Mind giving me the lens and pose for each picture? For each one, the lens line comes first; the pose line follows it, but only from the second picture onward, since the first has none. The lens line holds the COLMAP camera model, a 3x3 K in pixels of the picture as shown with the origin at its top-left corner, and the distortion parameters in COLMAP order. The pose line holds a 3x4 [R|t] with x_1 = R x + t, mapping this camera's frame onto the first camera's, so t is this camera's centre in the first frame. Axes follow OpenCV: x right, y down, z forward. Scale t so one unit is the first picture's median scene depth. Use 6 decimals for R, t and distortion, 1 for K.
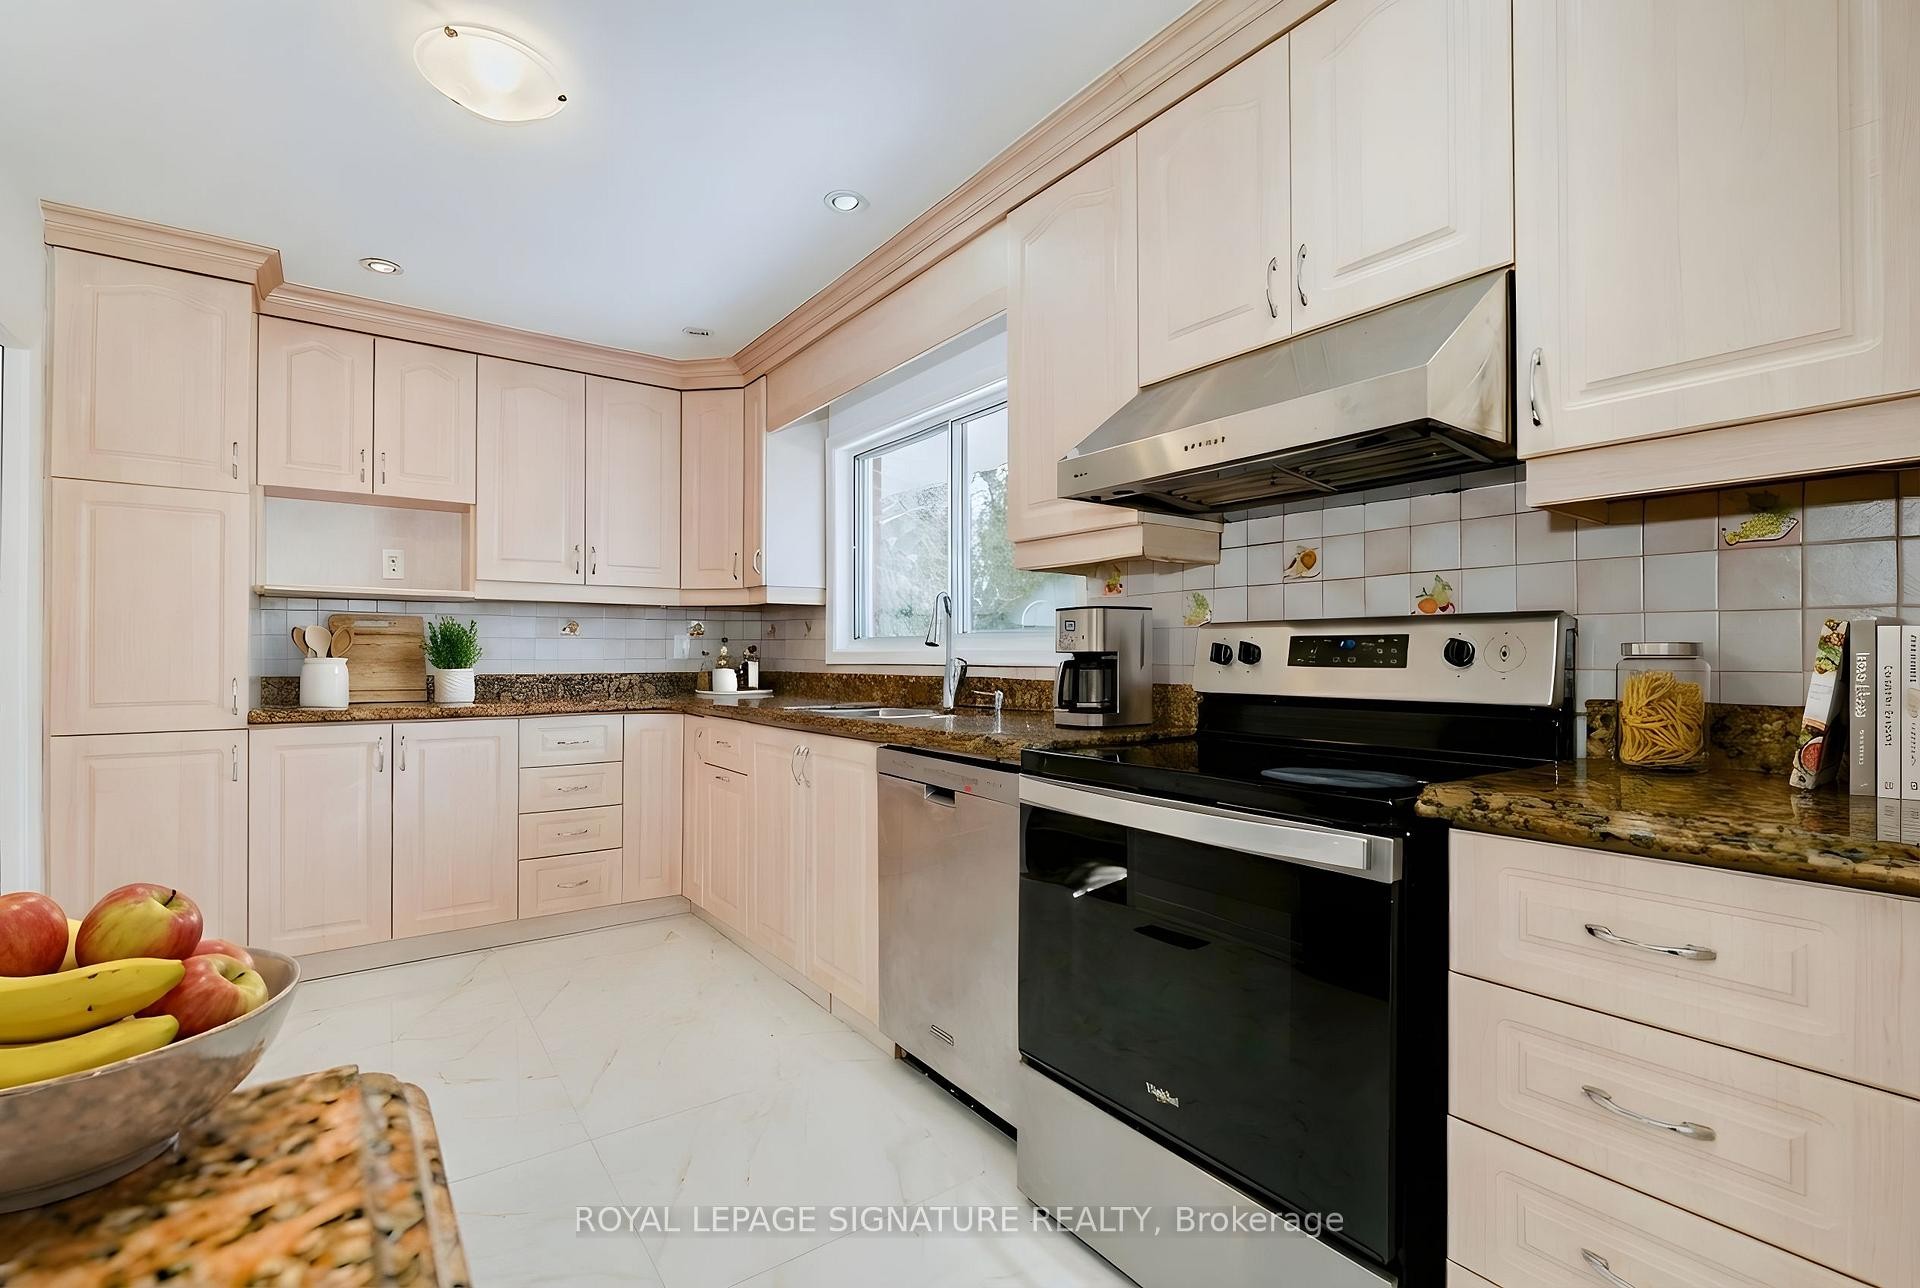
lens RADIAL K [[863.5, 0, 956.2], [0, 863.5, 652.8], [0, 0, 1]] dist [-0.001798, -0.000447]
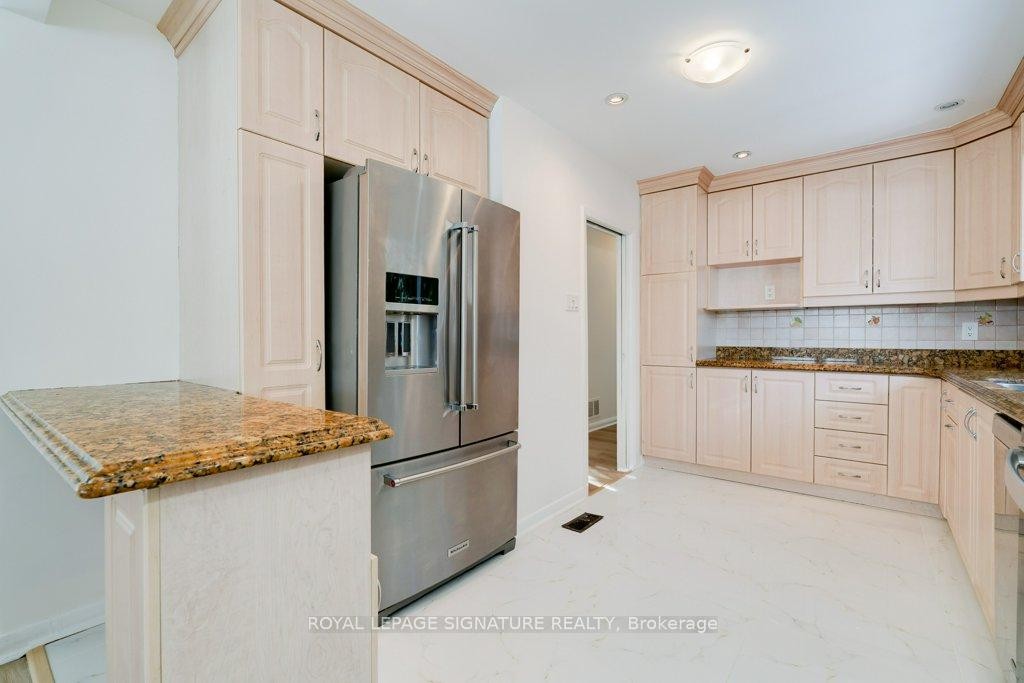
lens RADIAL K [[459.2, 0, 512.0], [0, 459.2, 341.5], [0, 0, 1]] dist [-0.000208, 0.000094]
pose [[0.269771, 0.009825, -0.962874, 0.246164], [0.001397, 0.999943, 0.010595, 0.000406], [0.962924, -0.004203, 0.269742, 0.127319]]
